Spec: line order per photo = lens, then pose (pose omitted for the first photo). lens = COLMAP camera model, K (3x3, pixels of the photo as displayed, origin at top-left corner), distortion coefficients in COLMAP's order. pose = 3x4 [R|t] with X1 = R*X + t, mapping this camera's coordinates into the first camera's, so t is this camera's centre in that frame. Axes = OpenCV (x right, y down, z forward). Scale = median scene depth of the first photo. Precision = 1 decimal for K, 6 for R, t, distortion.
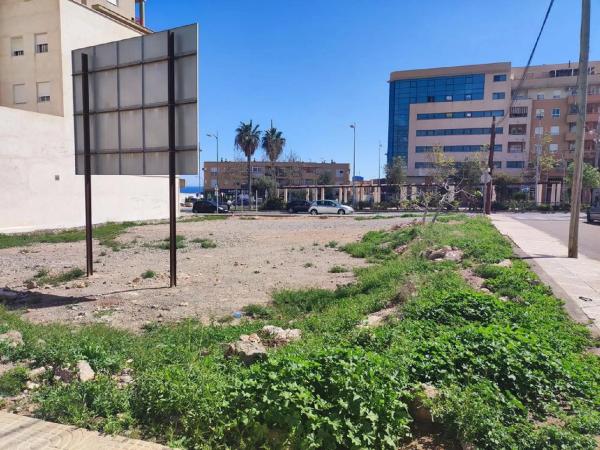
lens RADIAL K [[447.3, 0, 305.5], [0, 447.3, 231.5], [0, 0, 1]] dist [0.030377, -0.007773]
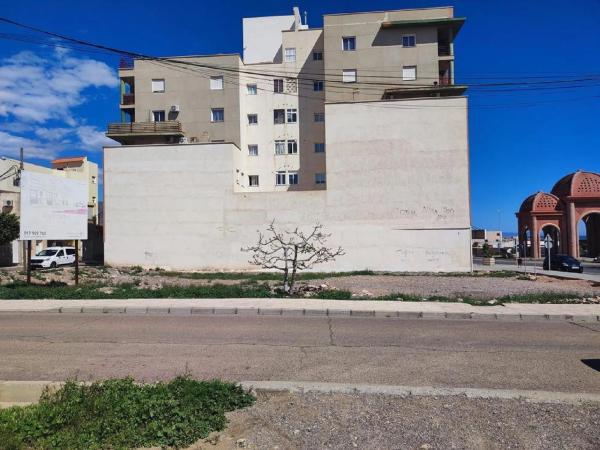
lens RADIAL K [[432.2, 0, 299.3], [0, 432.2, 229.1], [0, 0, 1]] dist [0.044686, -0.040785]
pose [[0.274402, -0.036270, -0.960931, 0.247424], [-0.073425, 0.995581, -0.058545, -0.020593], [0.958808, 0.086621, 0.270526, 0.214113]]
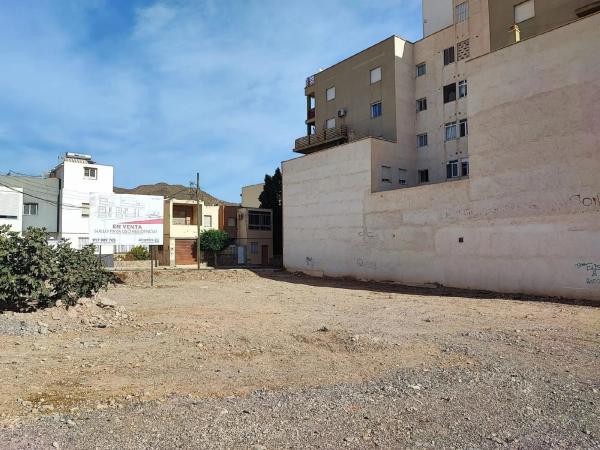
lens RADIAL K [[432.2, 0, 302.5], [0, 432.2, 228.7], [0, 0, 1]] dist [0.044686, -0.040785]
pose [[-0.504122, -0.048076, -0.862293, 0.169874], [-0.078192, 0.996890, -0.009867, -0.038937], [0.860085, 0.062450, -0.506313, 0.430573]]
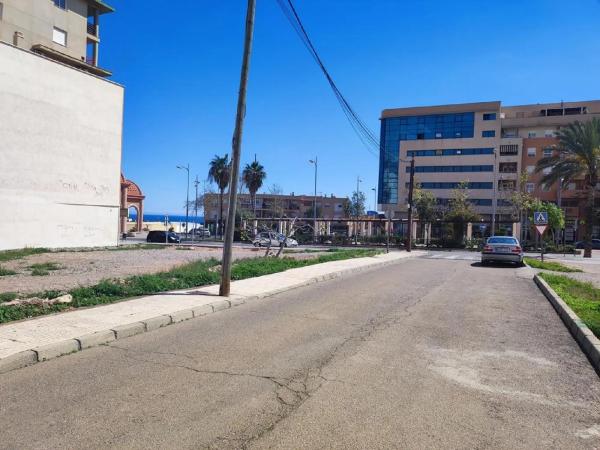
lens RADIAL K [[447.3, 0, 304.9], [0, 447.3, 221.3], [0, 0, 1]] dist [0.030377, -0.007773]
pose [[0.996984, 0.026256, -0.073027, 0.110395], [-0.033193, 0.994879, -0.095465, -0.001903], [0.070147, 0.097602, 0.992750, 0.008006]]
